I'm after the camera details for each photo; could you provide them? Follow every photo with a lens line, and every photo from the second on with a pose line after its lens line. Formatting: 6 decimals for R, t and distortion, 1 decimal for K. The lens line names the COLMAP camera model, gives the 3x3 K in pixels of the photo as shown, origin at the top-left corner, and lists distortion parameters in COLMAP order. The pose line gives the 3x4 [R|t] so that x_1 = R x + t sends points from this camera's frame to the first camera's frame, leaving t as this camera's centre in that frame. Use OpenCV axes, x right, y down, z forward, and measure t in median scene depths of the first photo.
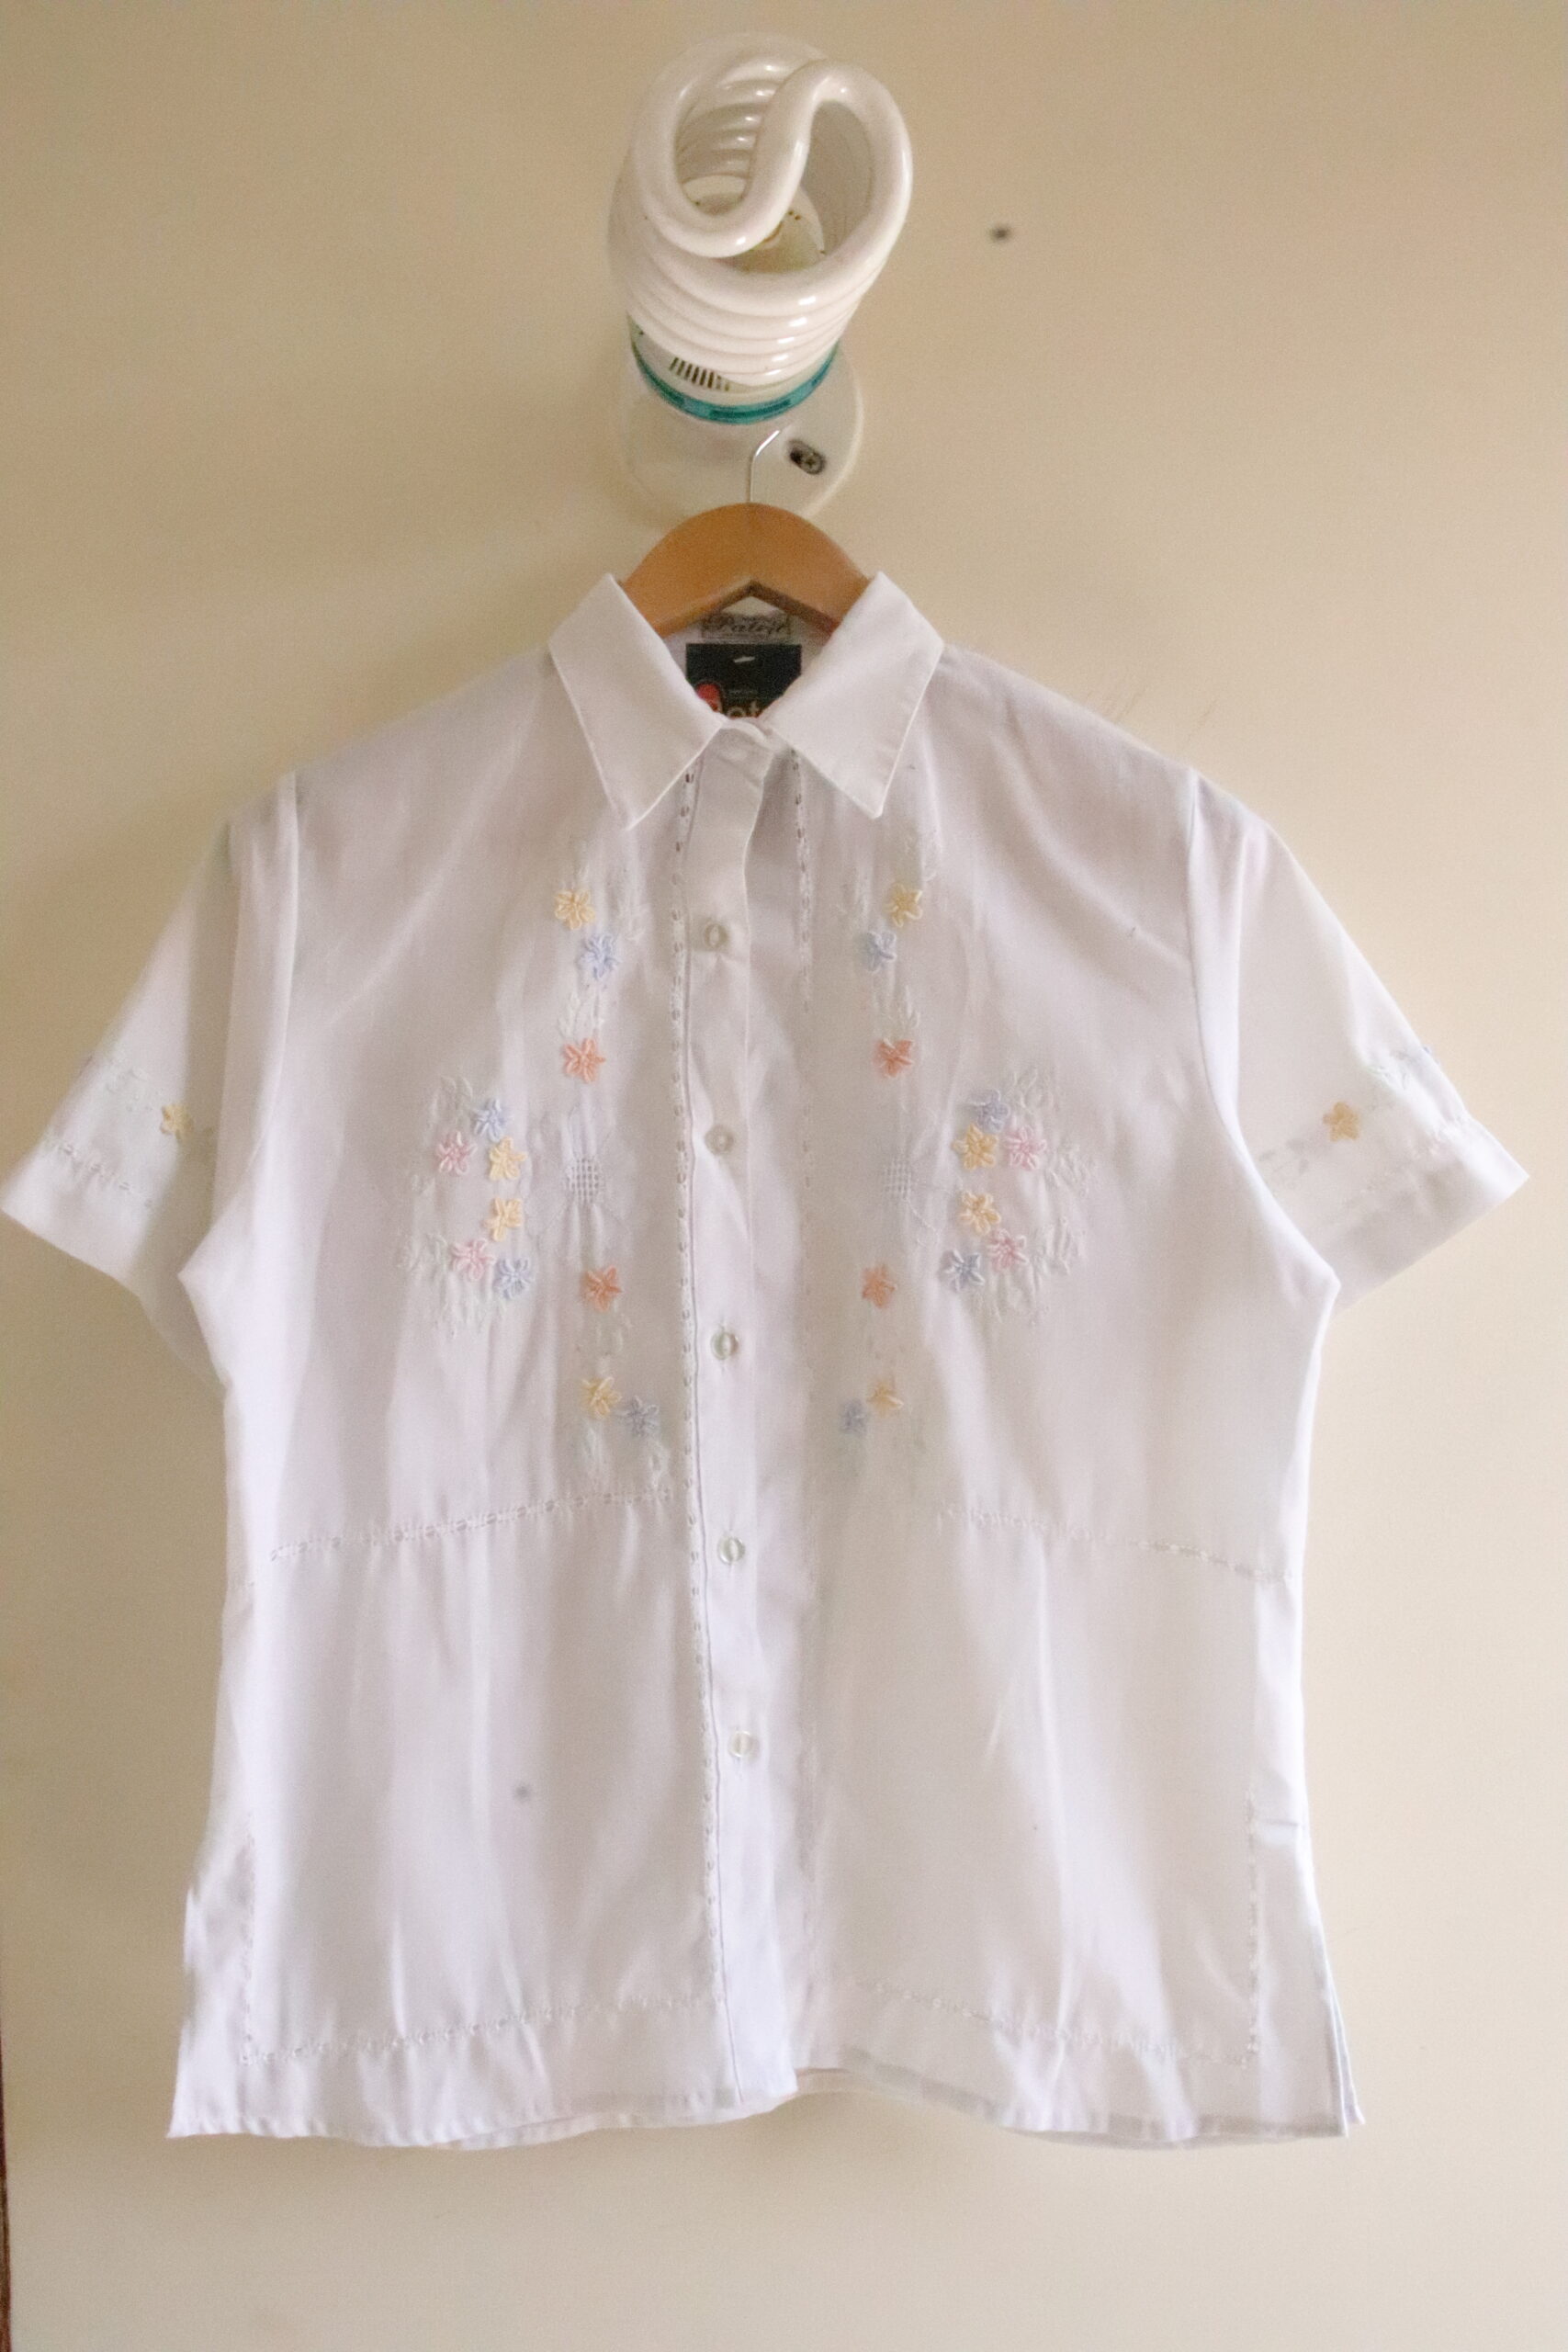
lens RADIAL K [[1968.6, 0, 820.7], [0, 1968.6, 1180.6], [0, 0, 1]] dist [-0.174763, 0.151966]
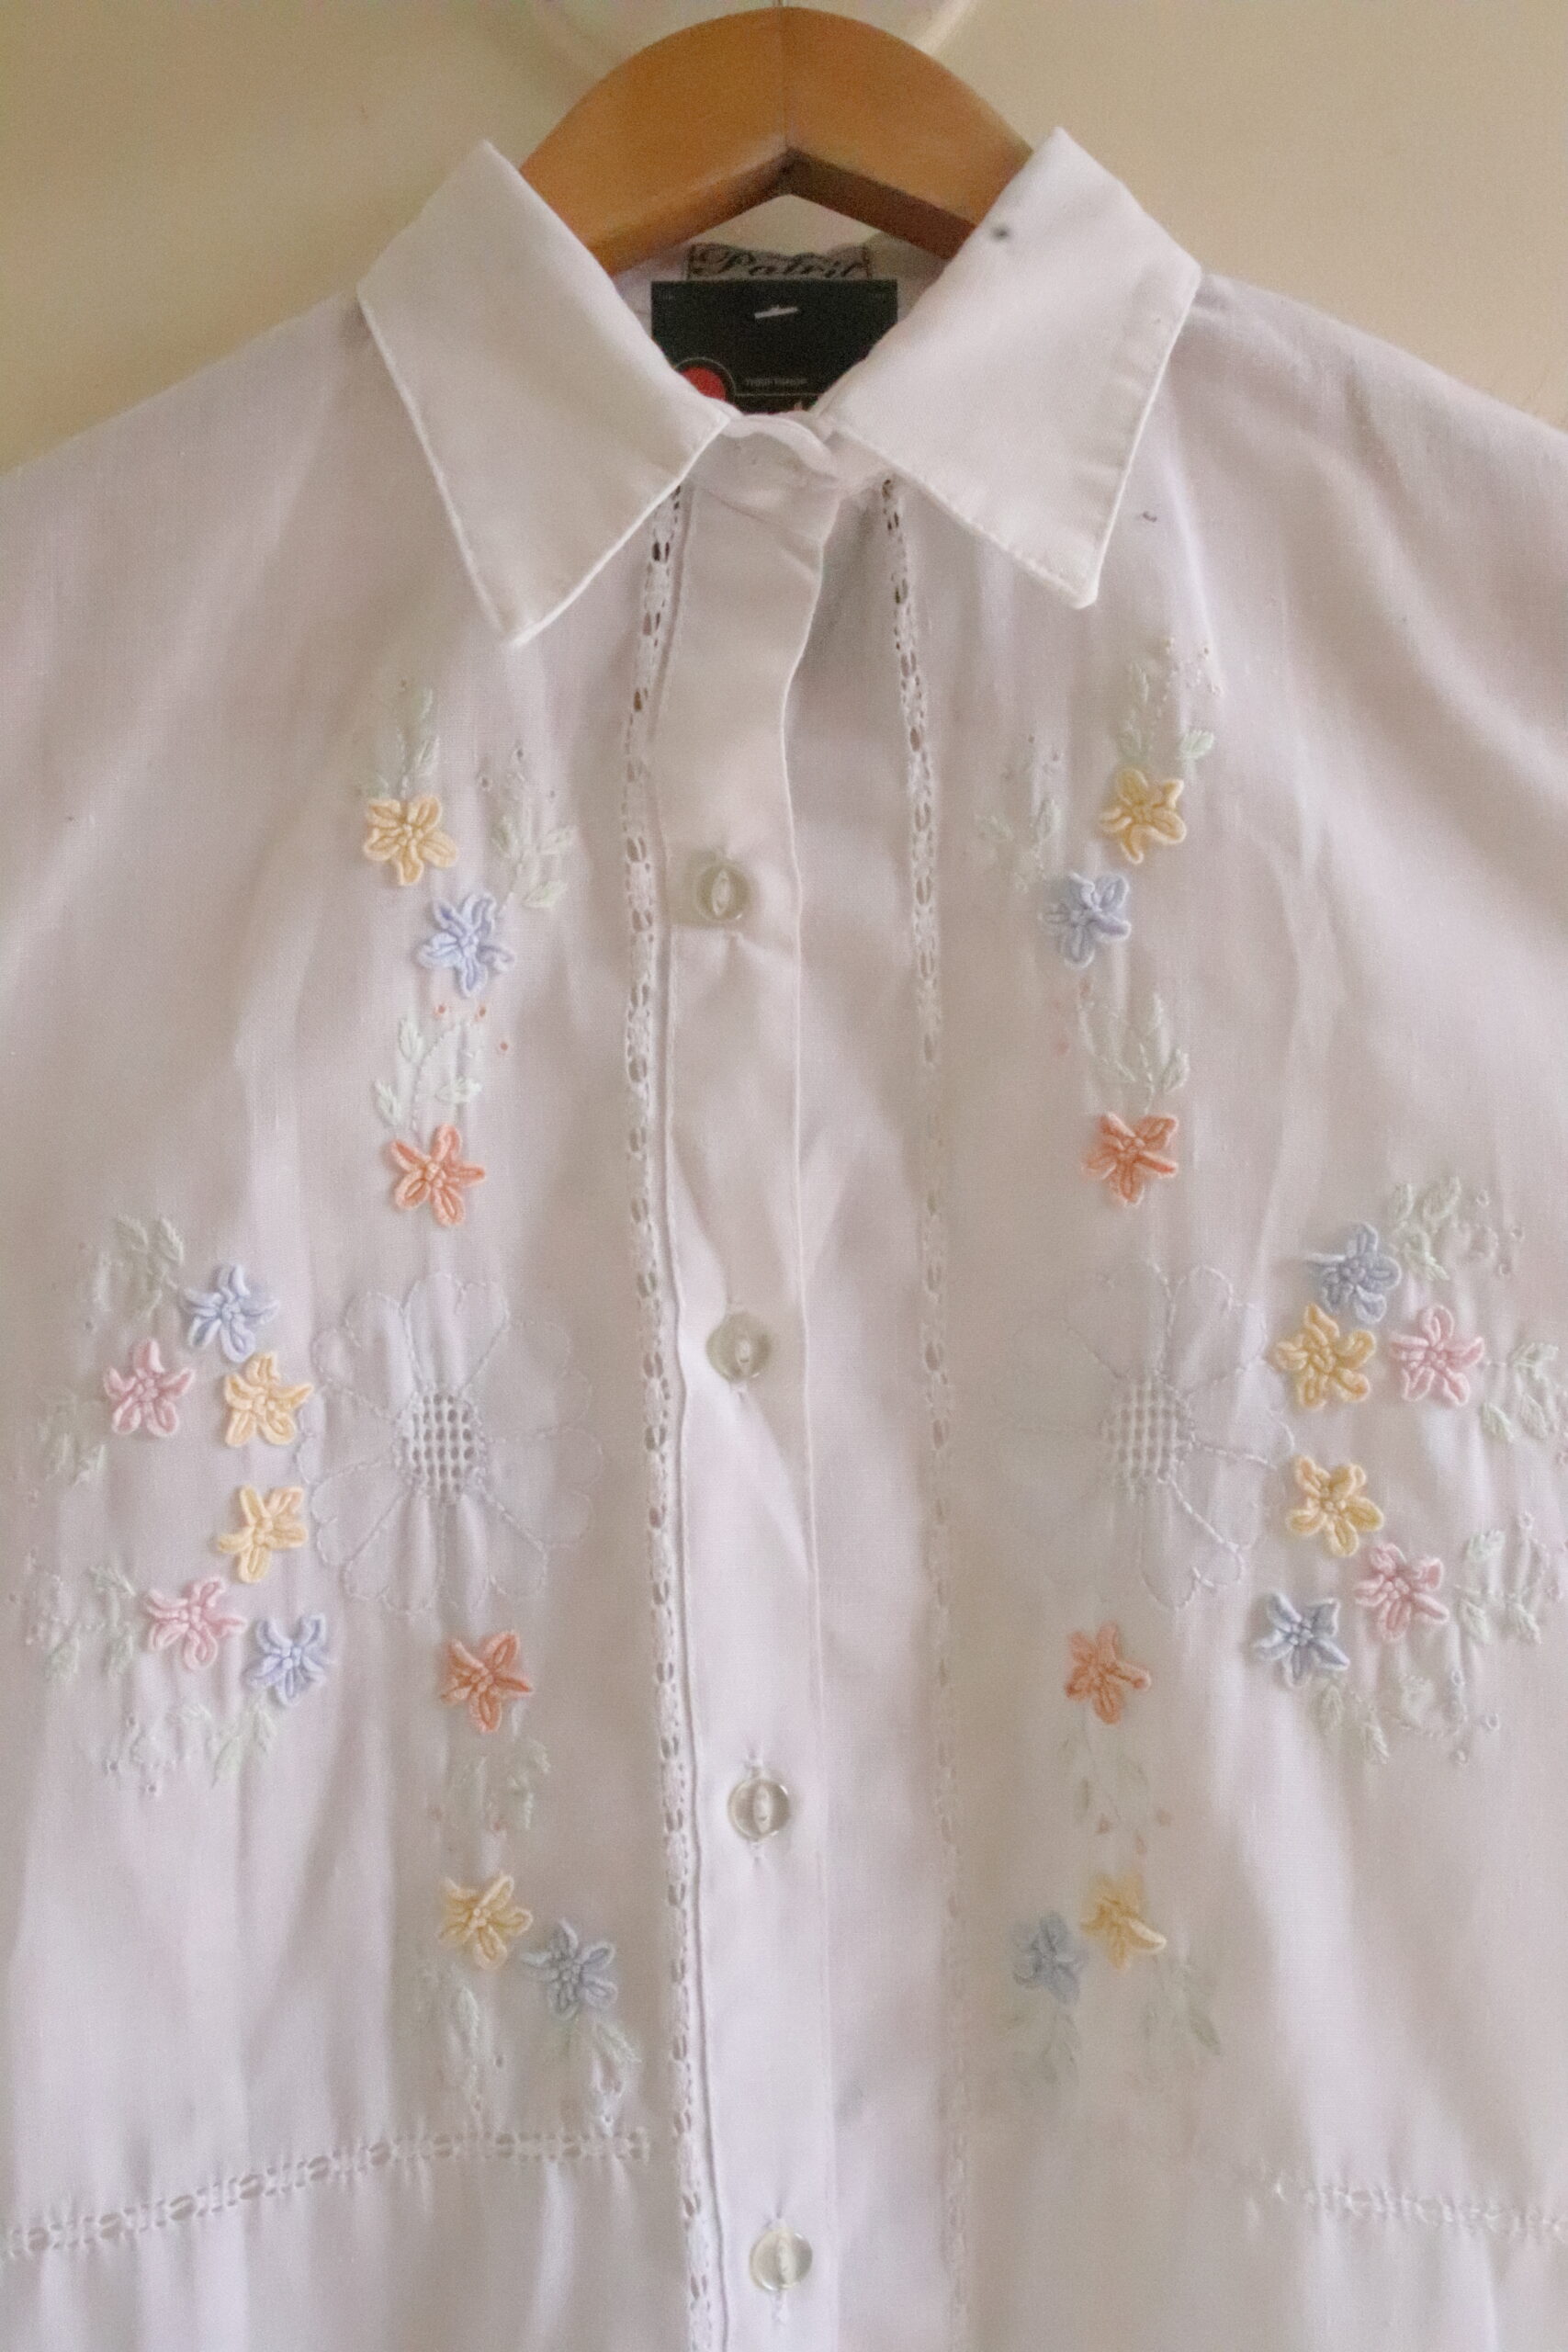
lens RADIAL K [[2022.7, 0, 784.0], [0, 2022.7, 1176.0], [0, 0, 1]] dist [-0.192711, 0.191571]
pose [[0.998732, -0.018983, -0.046621, -0.019765], [0.016791, 0.998755, -0.046966, -0.038315], [0.047454, 0.046124, 0.997808, 0.547049]]
